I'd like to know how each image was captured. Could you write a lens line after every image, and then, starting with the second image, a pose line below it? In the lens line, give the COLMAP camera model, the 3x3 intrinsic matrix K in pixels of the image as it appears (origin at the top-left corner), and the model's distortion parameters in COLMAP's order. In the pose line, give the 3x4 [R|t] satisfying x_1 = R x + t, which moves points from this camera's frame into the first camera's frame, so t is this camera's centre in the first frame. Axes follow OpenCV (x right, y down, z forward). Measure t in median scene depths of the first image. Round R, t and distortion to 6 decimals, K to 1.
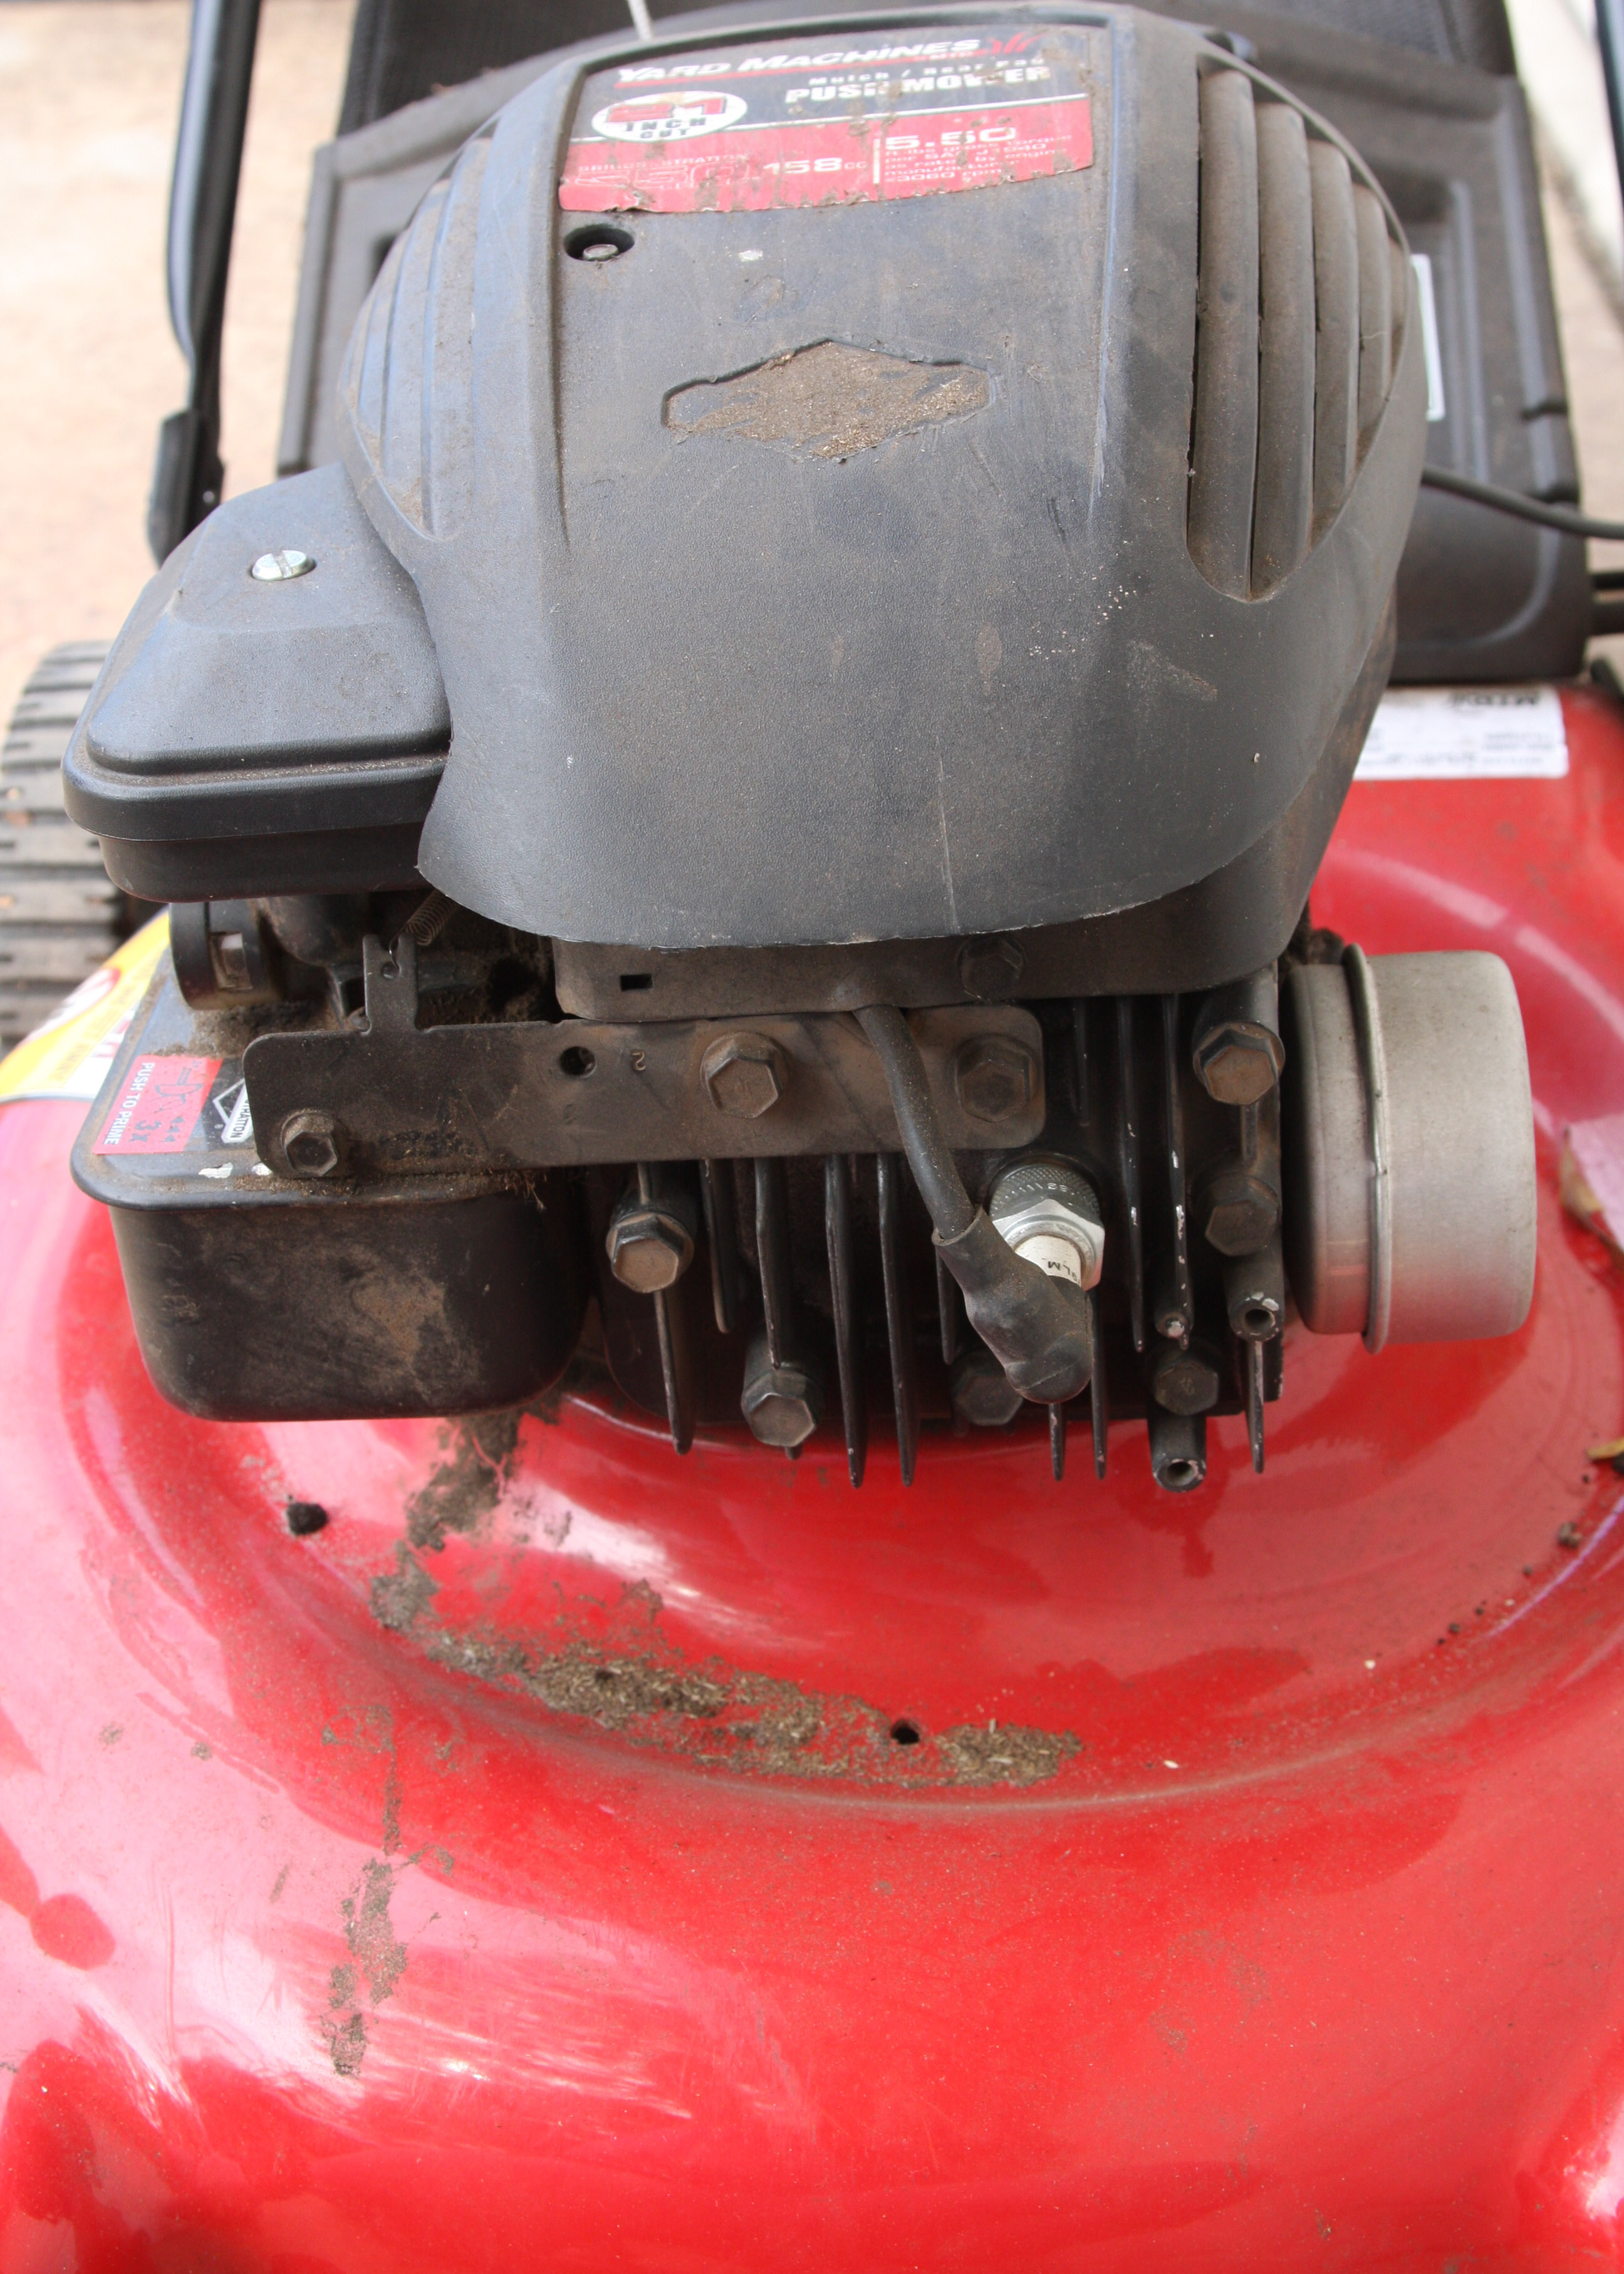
lens RADIAL K [[3610.3, 0, 812.0], [0, 3610.3, 1137.0], [0, 0, 1]] dist [-0.038421, -0.090400]
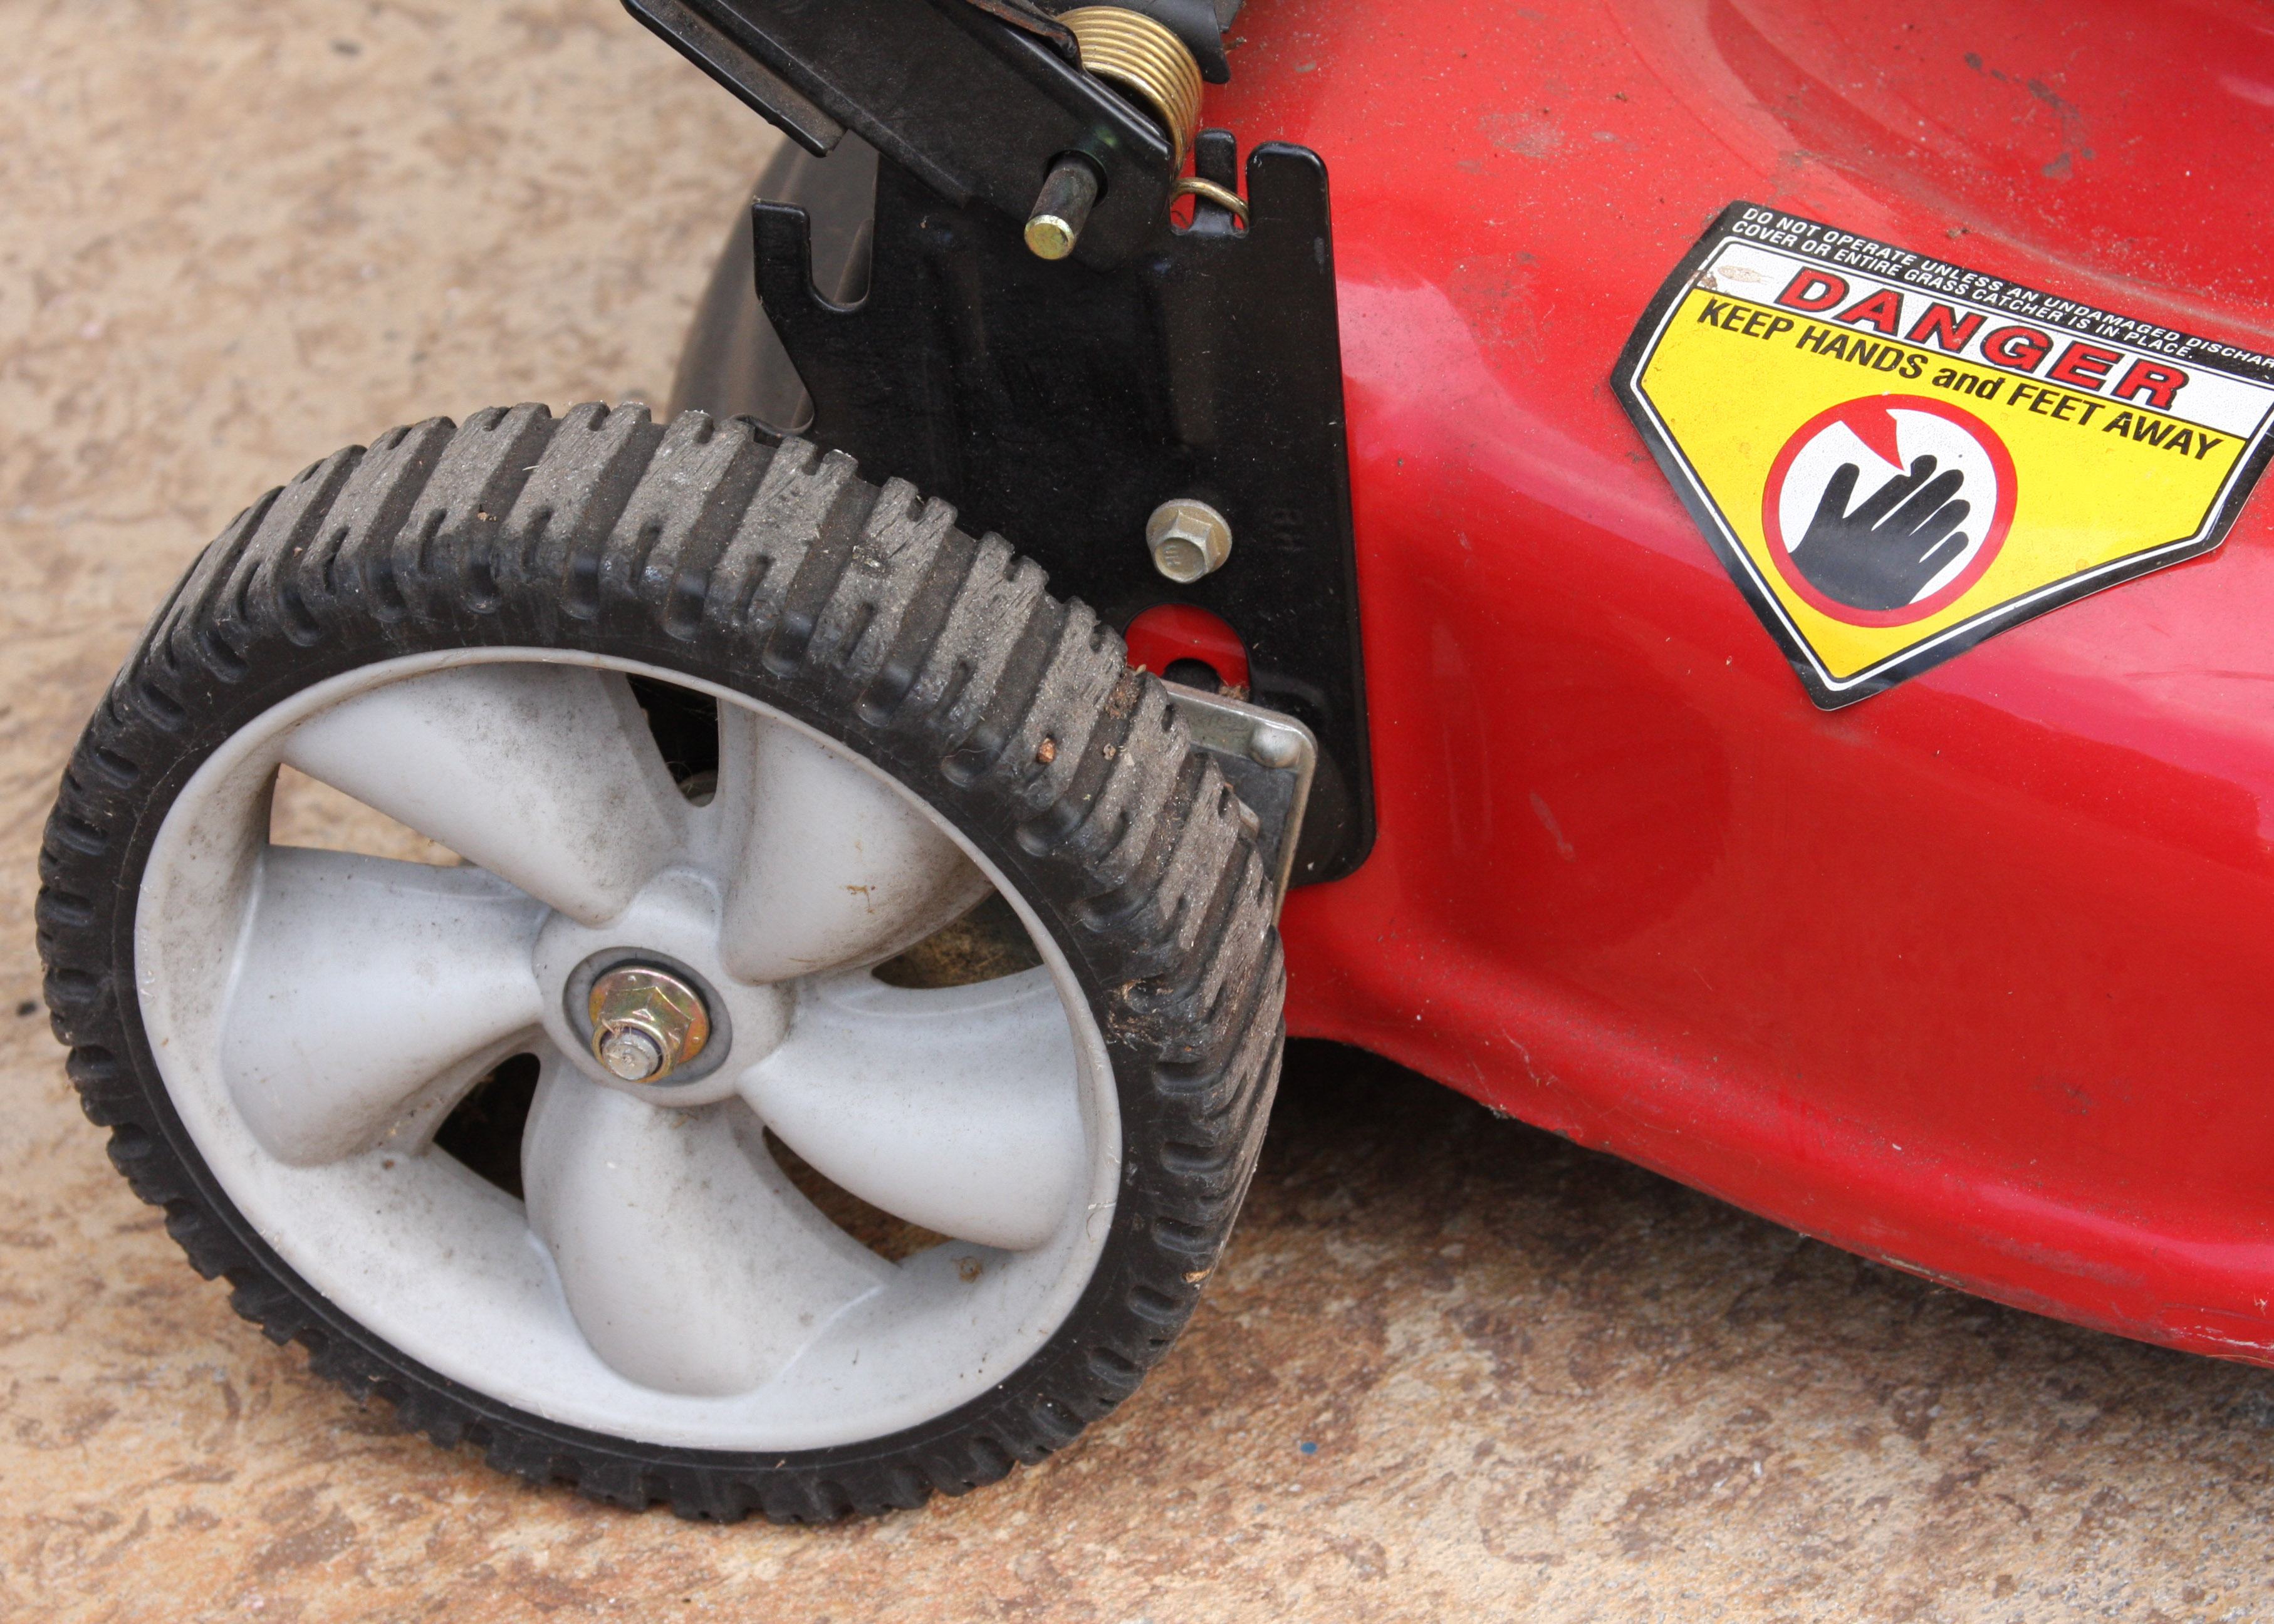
lens RADIAL K [[6343.1, 0, 1137.0], [0, 6343.1, 812.0], [0, 0, 1]] dist [0.180350, 1.103229]
pose [[0.179130, -0.536422, 0.824721, -1.534156], [0.567196, 0.741252, 0.358936, -0.604555], [-0.803867, 0.403482, 0.437037, 0.949975]]
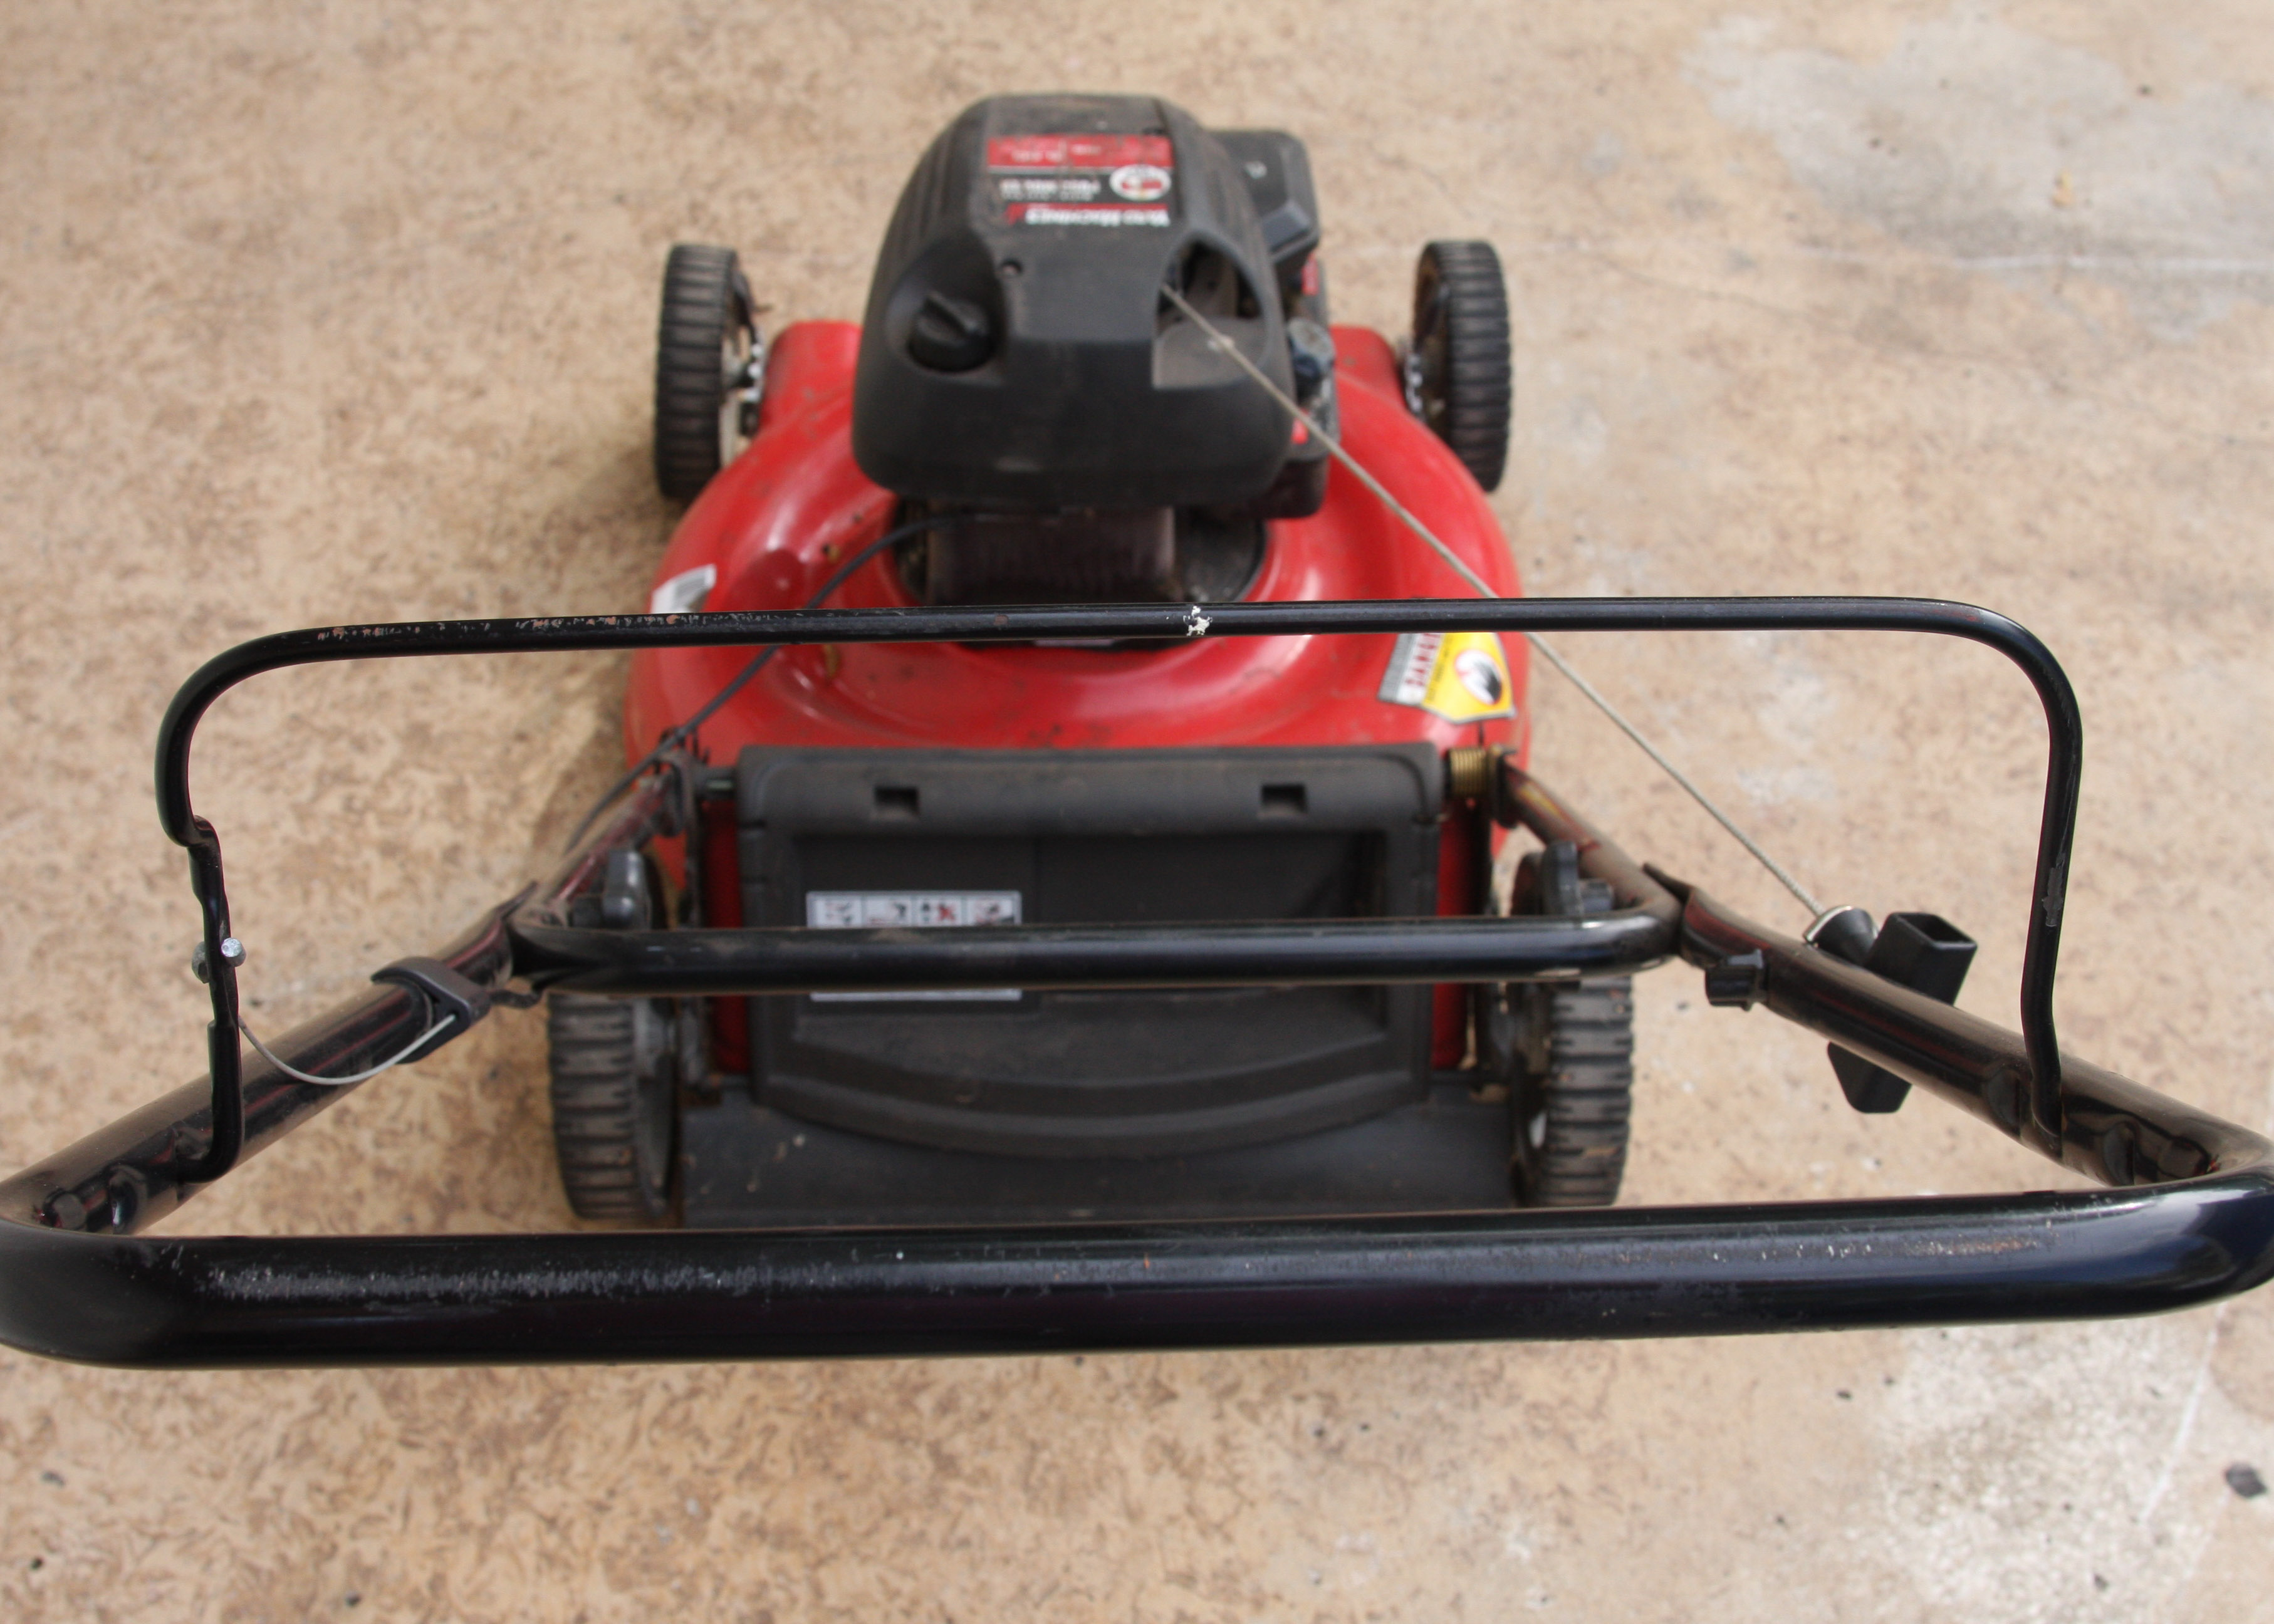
lens RADIAL K [[3156.2, 0, 1137.0], [0, 3156.2, 812.0], [0, 0, 1]] dist [-0.141181, 0.015218]
pose [[-0.995506, 0.094475, -0.006496, 0.025070], [0.016188, 0.237367, 0.971285, -2.616111], [0.093304, 0.966815, -0.237829, 2.126549]]
